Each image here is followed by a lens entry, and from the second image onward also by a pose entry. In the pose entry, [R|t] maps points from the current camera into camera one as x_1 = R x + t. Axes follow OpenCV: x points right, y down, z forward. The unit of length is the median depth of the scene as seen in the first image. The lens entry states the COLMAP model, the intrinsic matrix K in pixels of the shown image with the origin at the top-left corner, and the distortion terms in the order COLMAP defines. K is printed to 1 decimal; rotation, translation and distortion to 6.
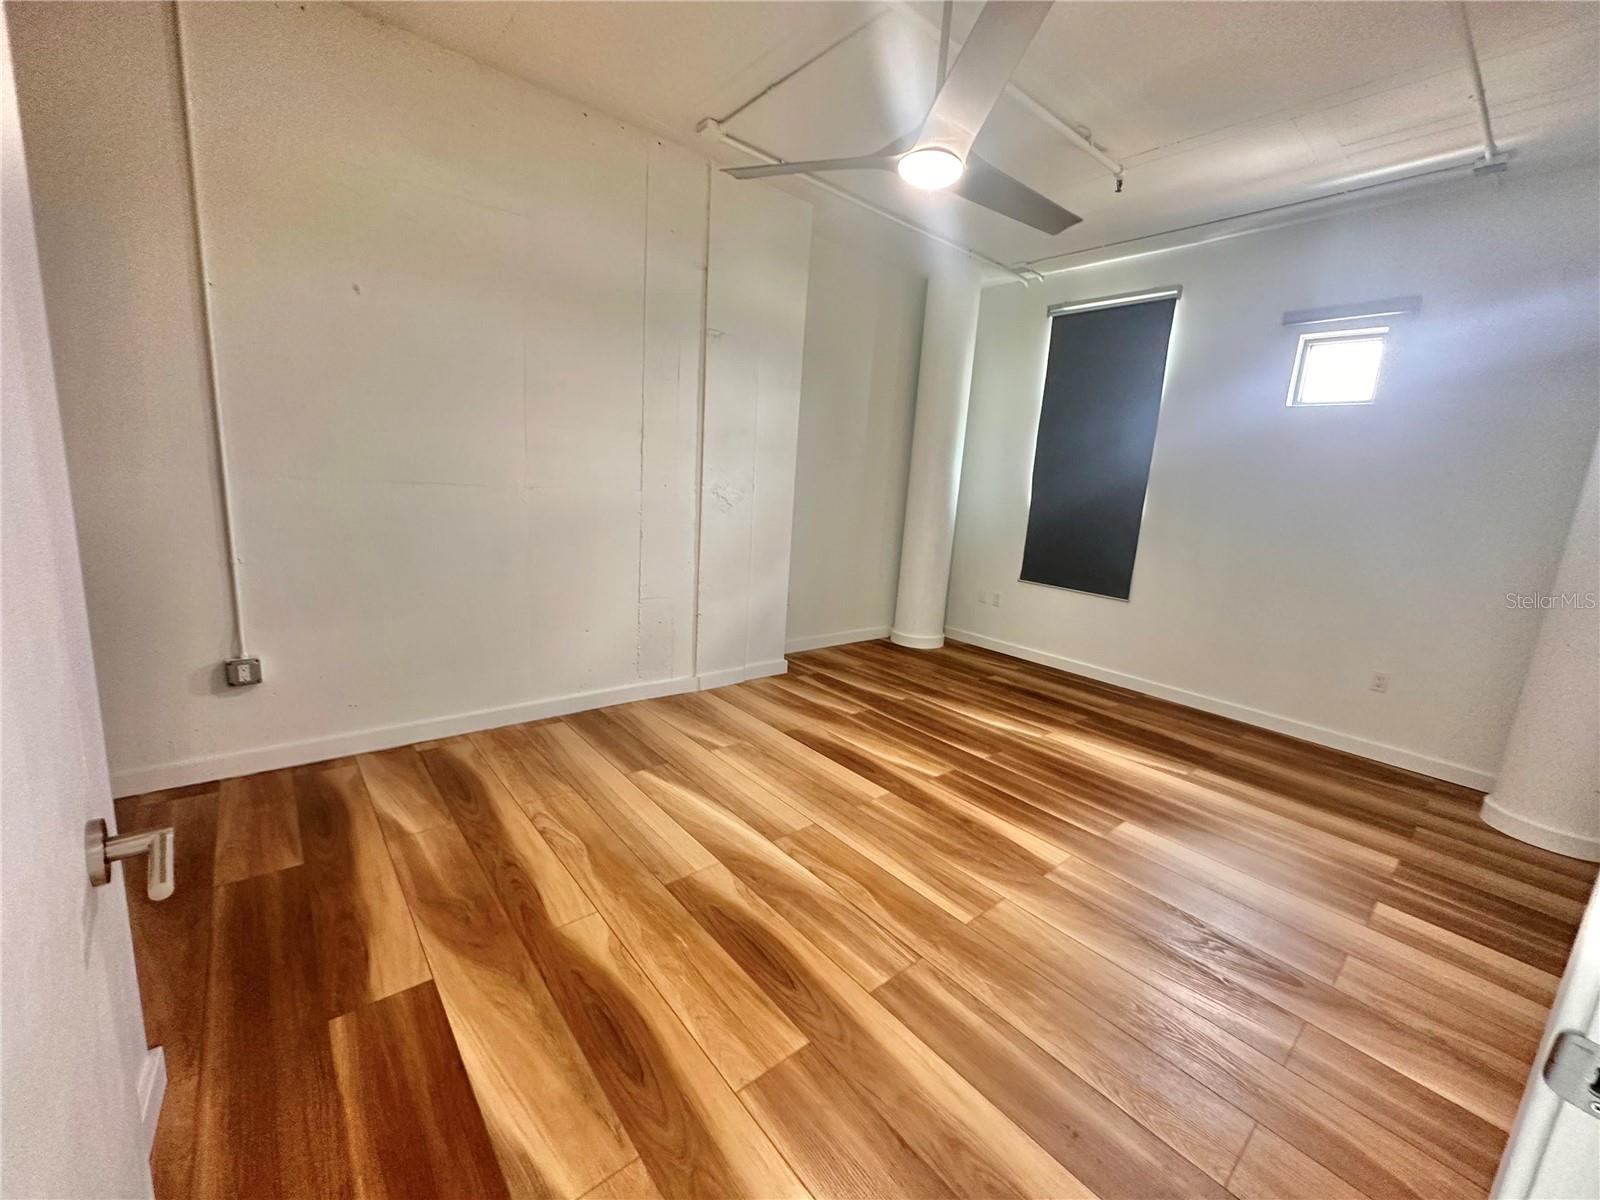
lens RADIAL K [[641.3, 0, 797.5], [0, 641.3, 598.1], [0, 0, 1]] dist [0.000030, 0.000185]
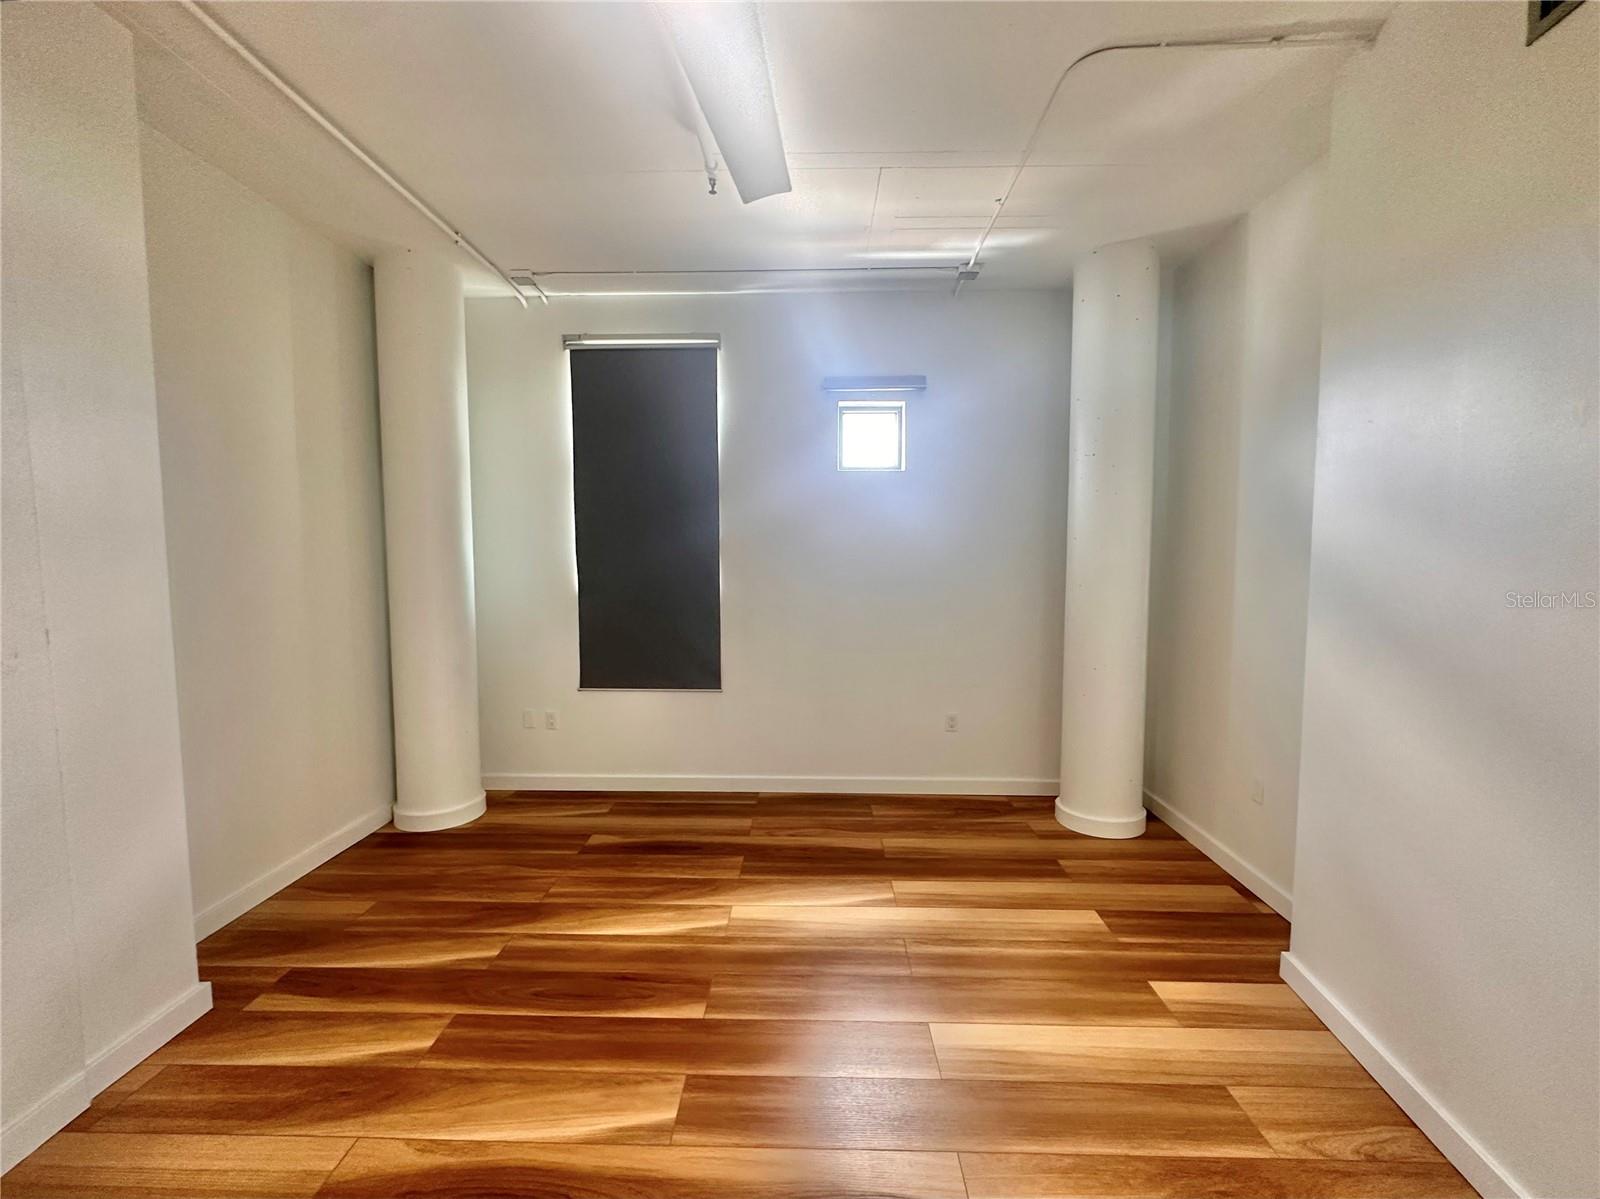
lens RADIAL K [[667.5, 0, 800.9], [0, 667.5, 596.2], [0, 0, 1]] dist [-0.003338, -0.000513]
pose [[0.659336, -0.119073, 0.742359, -0.063625], [0.186365, 0.982449, -0.007940, -0.104627], [-0.728384, 0.143584, 0.669955, 0.359150]]
